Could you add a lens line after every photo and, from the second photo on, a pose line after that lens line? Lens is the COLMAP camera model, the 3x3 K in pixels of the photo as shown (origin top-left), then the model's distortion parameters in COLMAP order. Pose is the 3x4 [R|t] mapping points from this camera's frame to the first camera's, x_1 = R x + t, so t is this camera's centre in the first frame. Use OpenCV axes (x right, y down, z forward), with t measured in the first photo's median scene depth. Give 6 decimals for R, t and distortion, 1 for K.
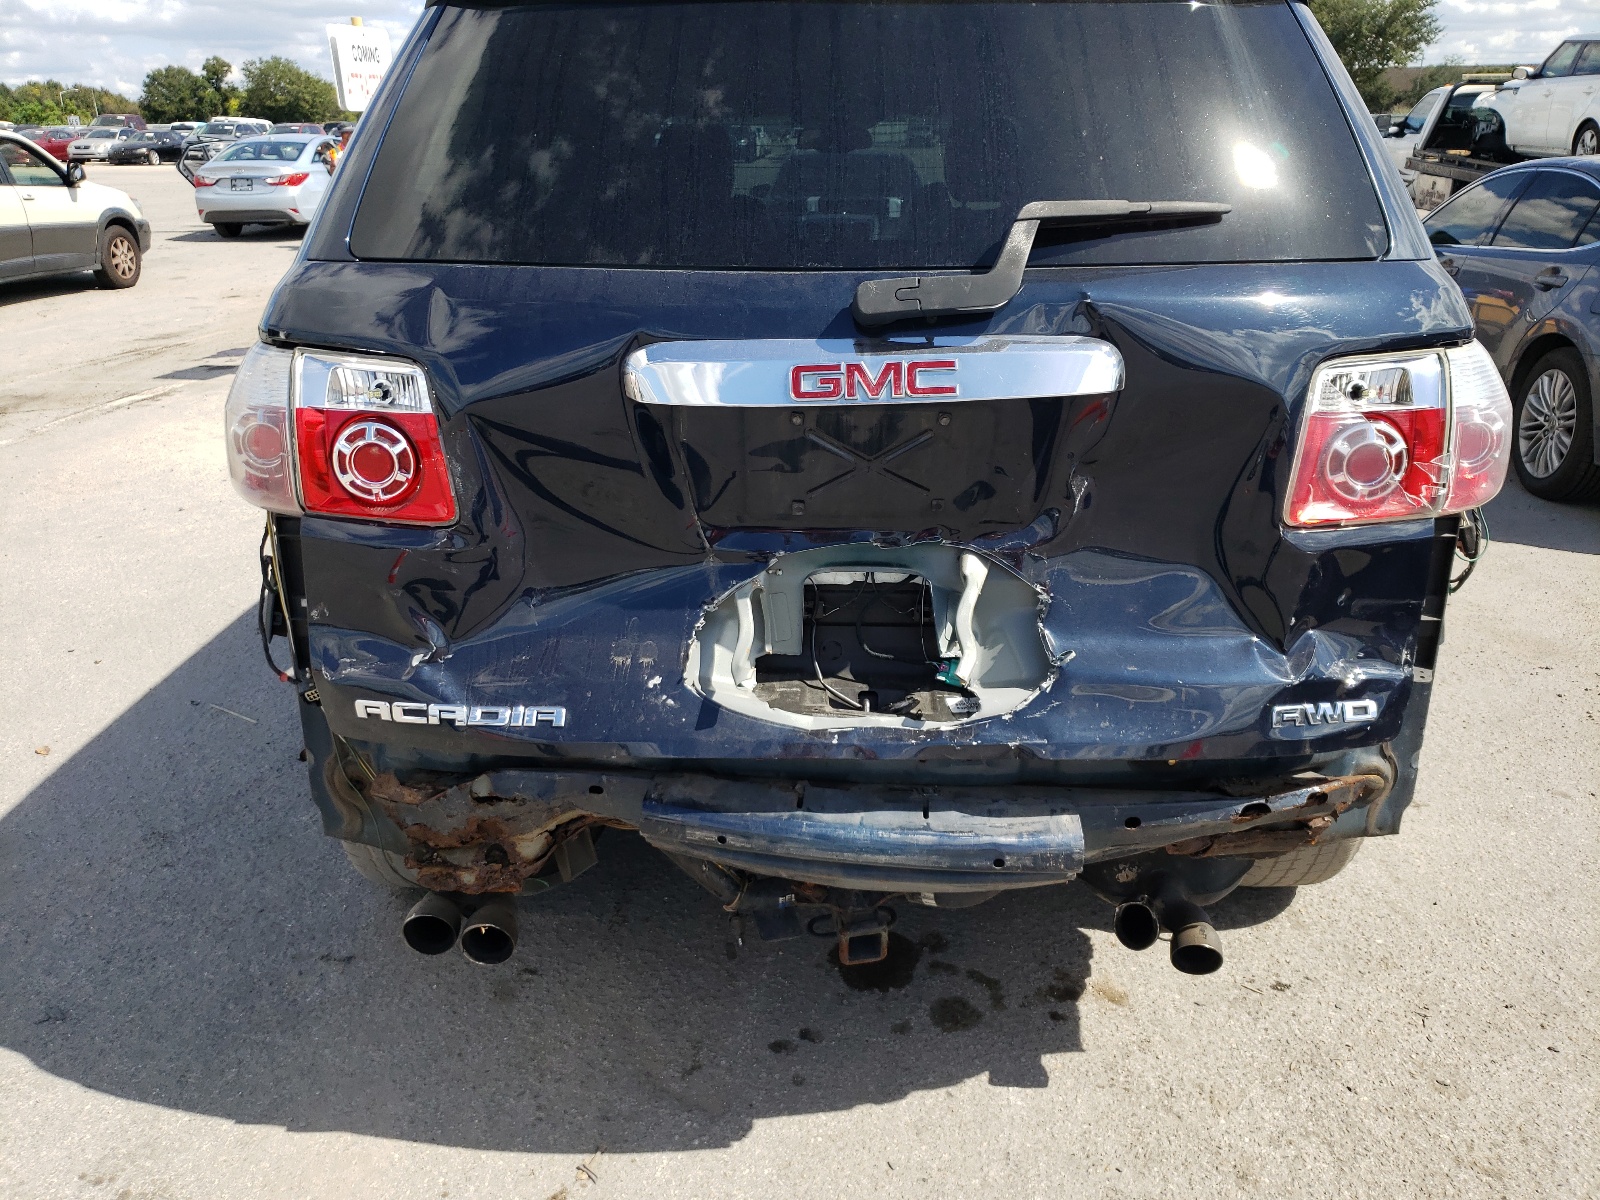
lens RADIAL K [[1231.8, 0, 800.0], [0, 1231.8, 600.0], [0, 0, 1]] dist [0.052400, -0.002433]
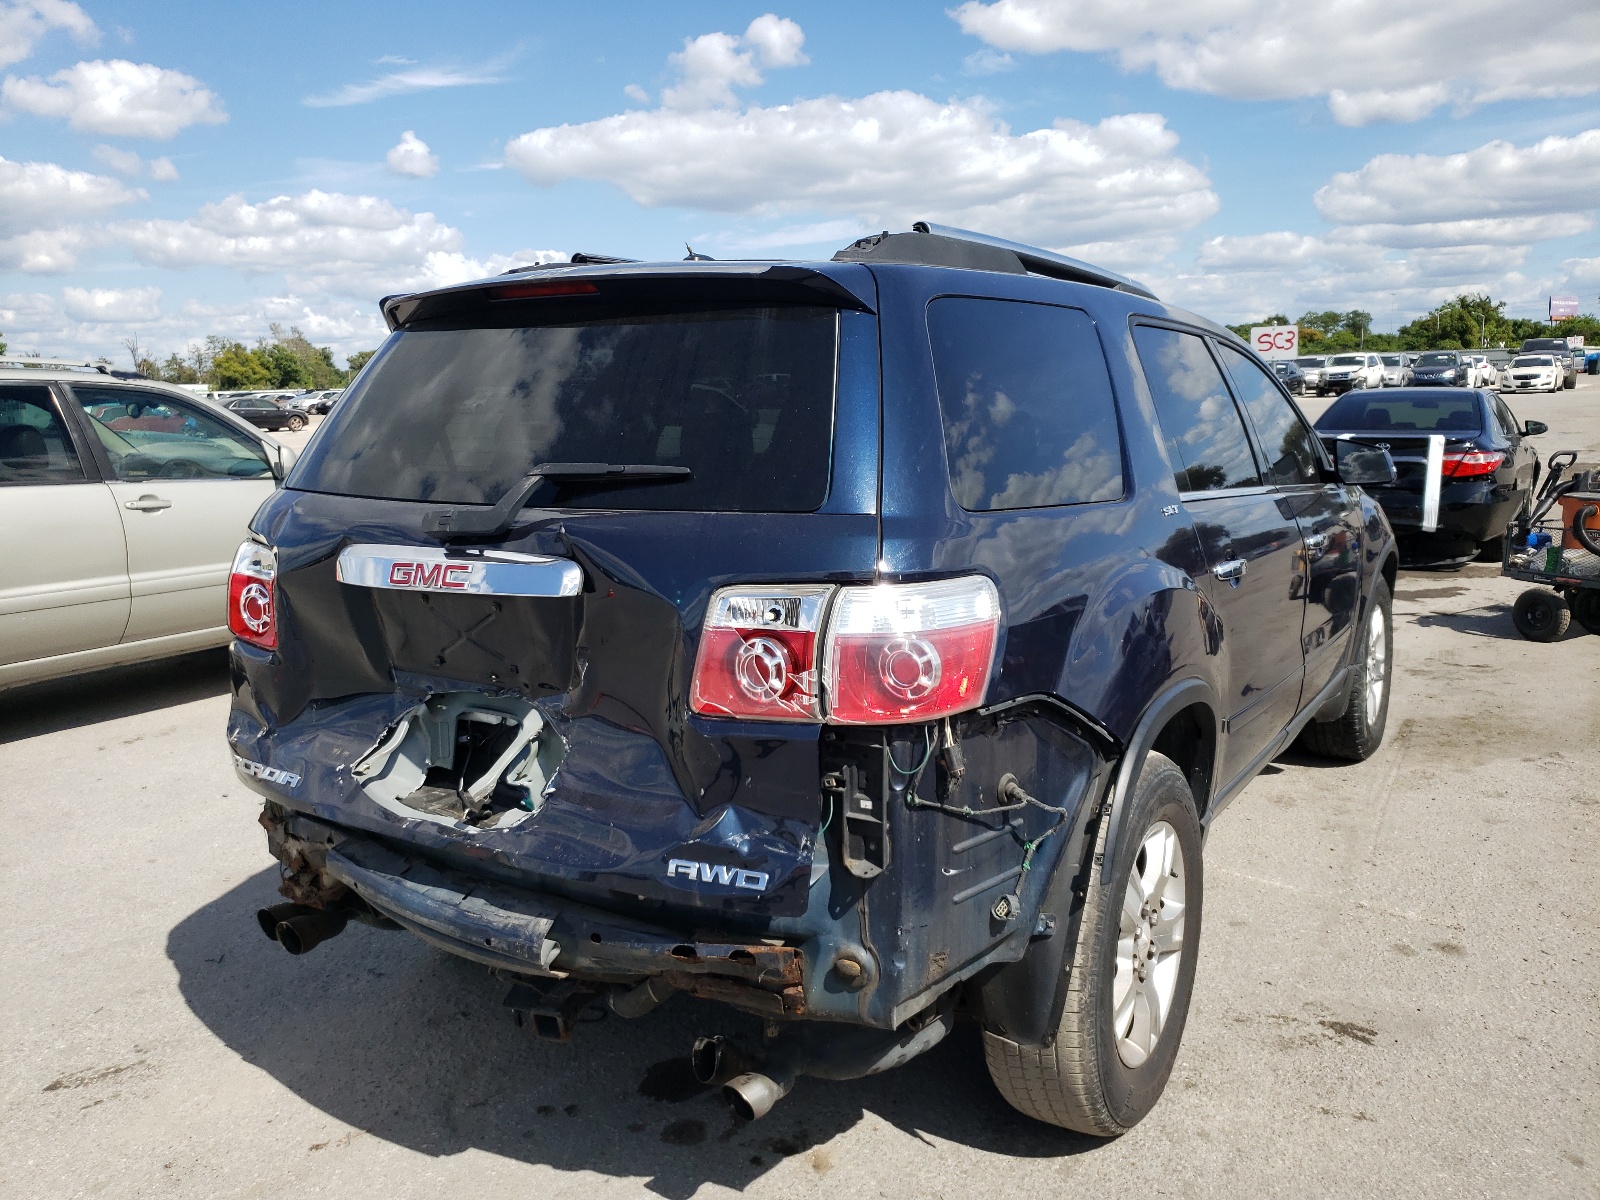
lens RADIAL K [[1182.1, 0, 800.0], [0, 1182.1, 600.0], [0, 0, 1]] dist [0.007455, 0.000978]
pose [[0.866291, 0.076557, -0.493639, 1.009772], [-0.166522, 0.975922, -0.140878, -0.020446], [0.470968, 0.204243, 0.858180, -0.002036]]
